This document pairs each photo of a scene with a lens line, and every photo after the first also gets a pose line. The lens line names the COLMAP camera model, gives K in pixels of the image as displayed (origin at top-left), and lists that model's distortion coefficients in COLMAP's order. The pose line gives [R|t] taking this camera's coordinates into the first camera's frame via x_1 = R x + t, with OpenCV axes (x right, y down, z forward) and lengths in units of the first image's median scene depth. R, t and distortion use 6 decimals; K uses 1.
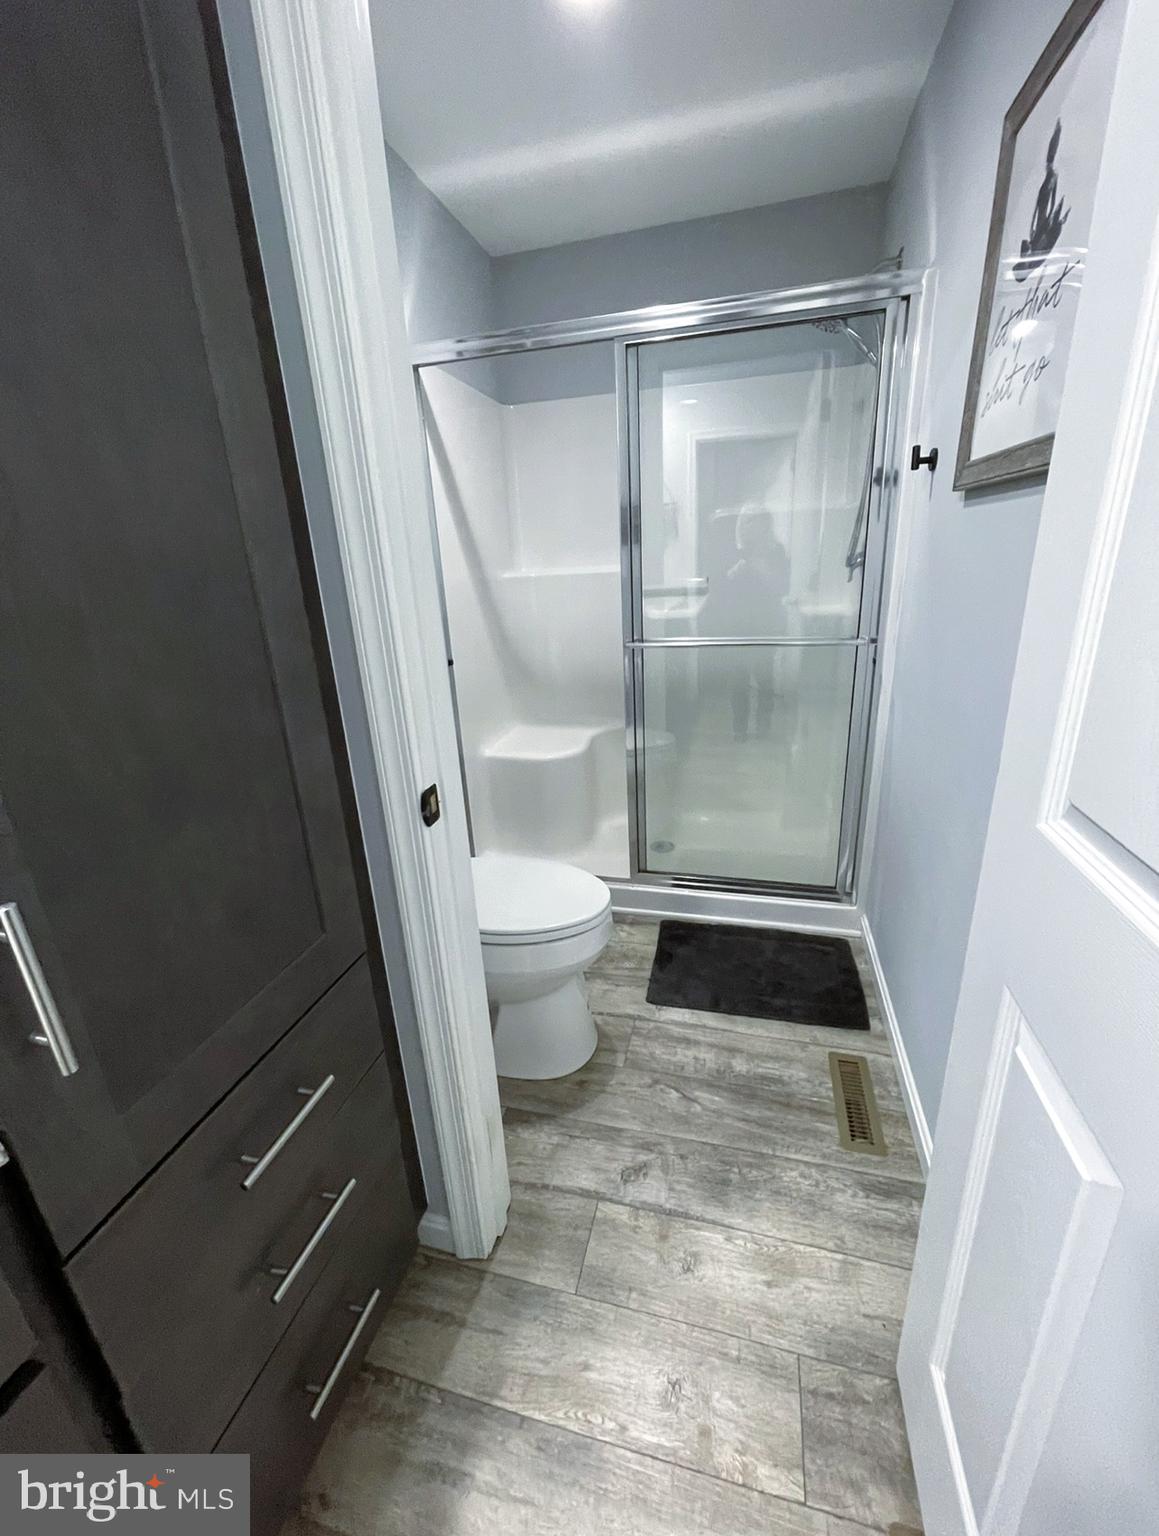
lens RADIAL K [[618.1, 0, 584.9], [0, 618.1, 758.1], [0, 0, 1]] dist [-0.003902, 0.000832]
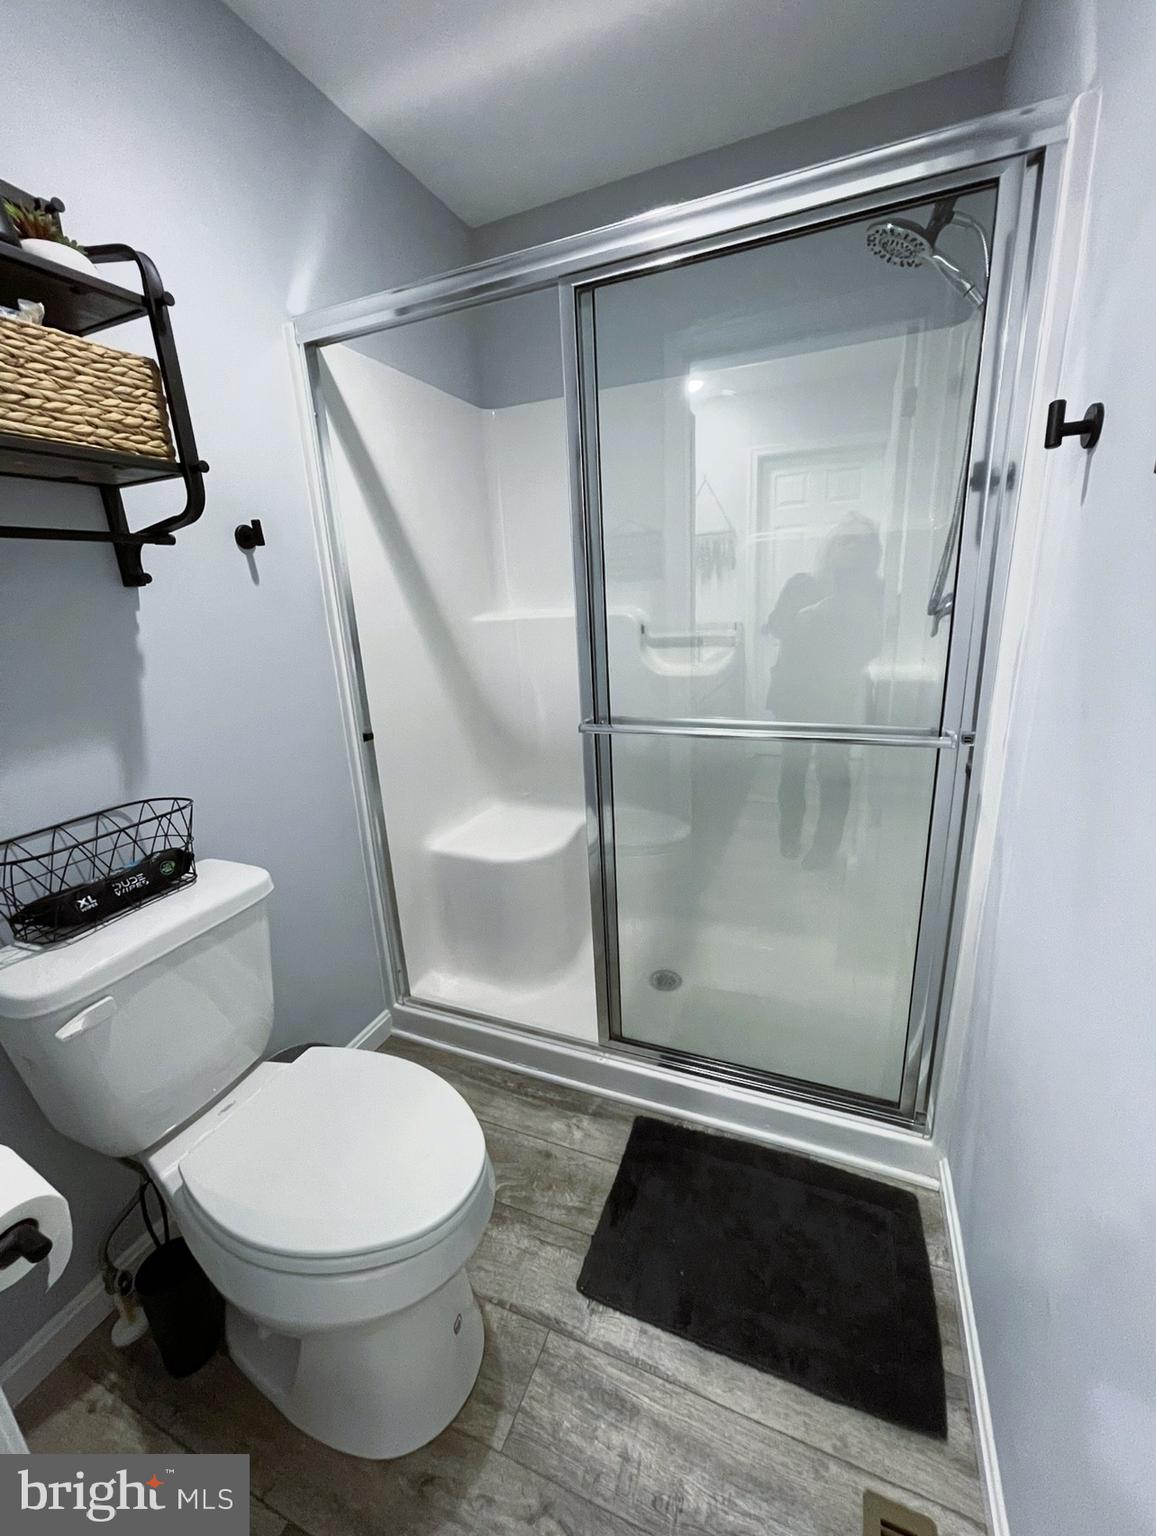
lens RADIAL K [[618.1, 0, 583.4], [0, 618.1, 758.1], [0, 0, 1]] dist [-0.003902, 0.000832]
pose [[0.990445, 0.037849, -0.132613, 0.182764], [-0.043700, 0.998183, -0.041492, -0.138028], [0.130801, 0.046891, 0.990299, 0.367253]]
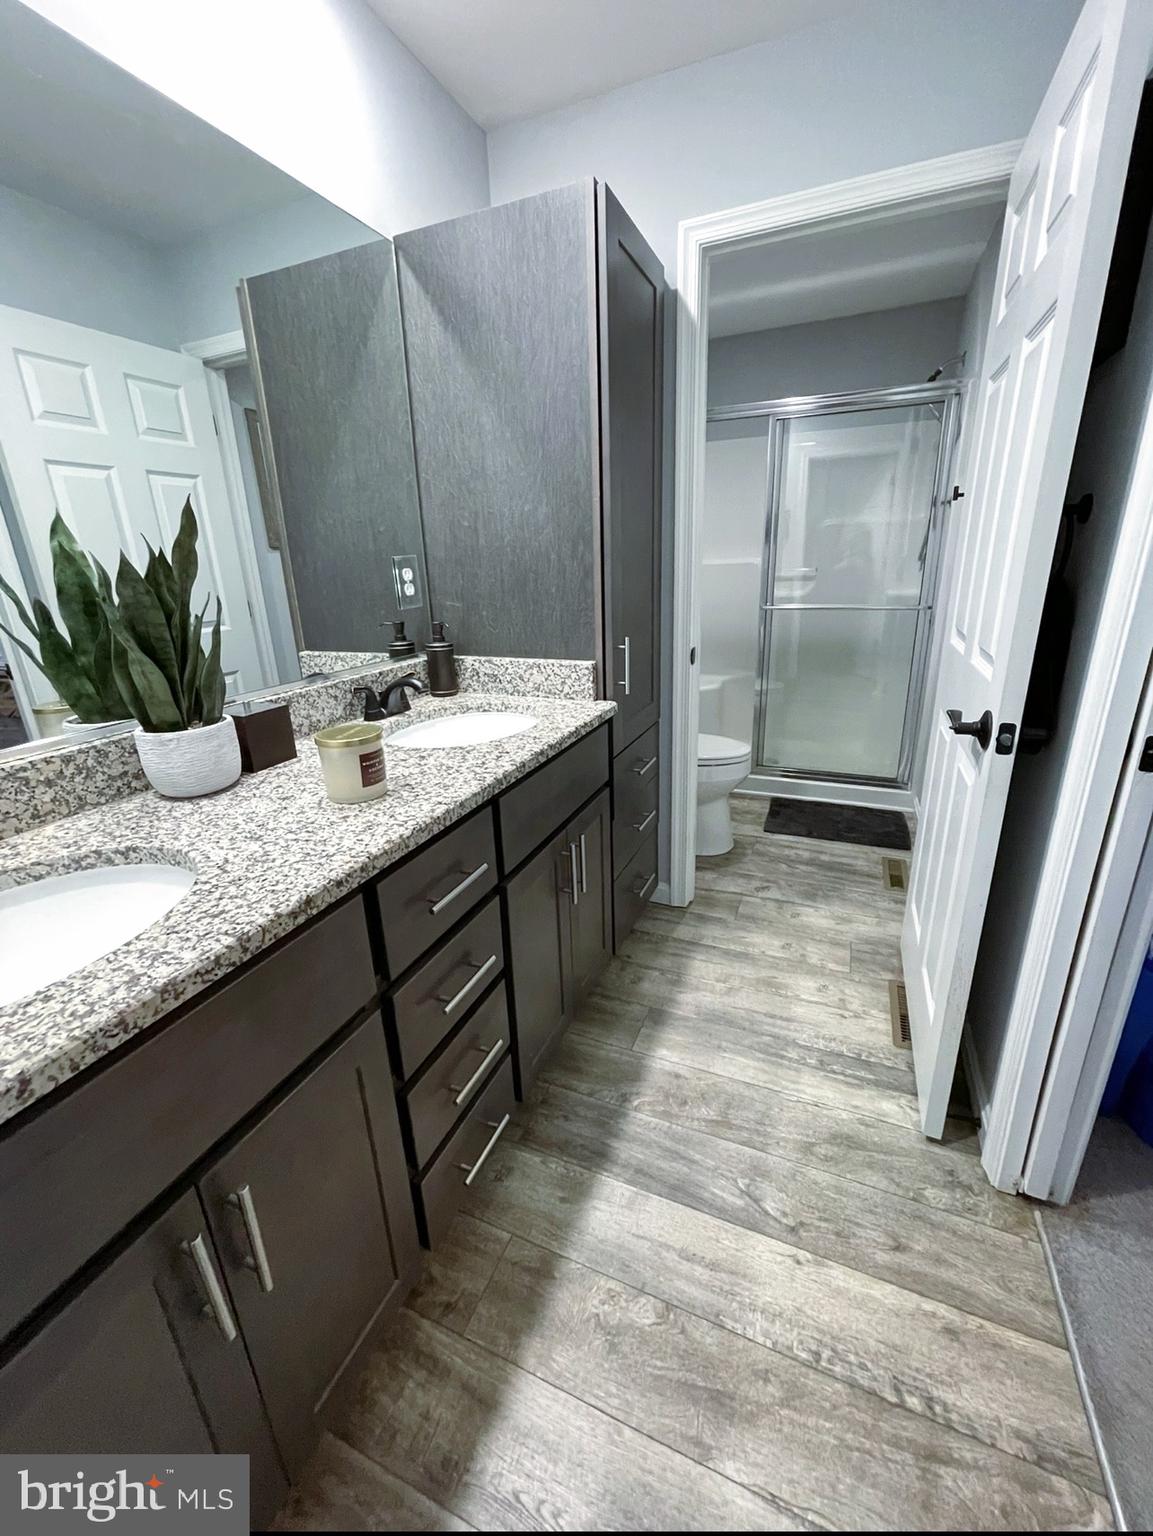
lens RADIAL K [[618.1, 0, 581.9], [0, 618.1, 758.1], [0, 0, 1]] dist [-0.003902, 0.000832]
pose [[0.989829, 0.060420, -0.128793, -0.181628], [-0.060590, 0.998159, 0.002604, 0.248391], [0.128713, 0.005226, 0.991668, -0.674373]]
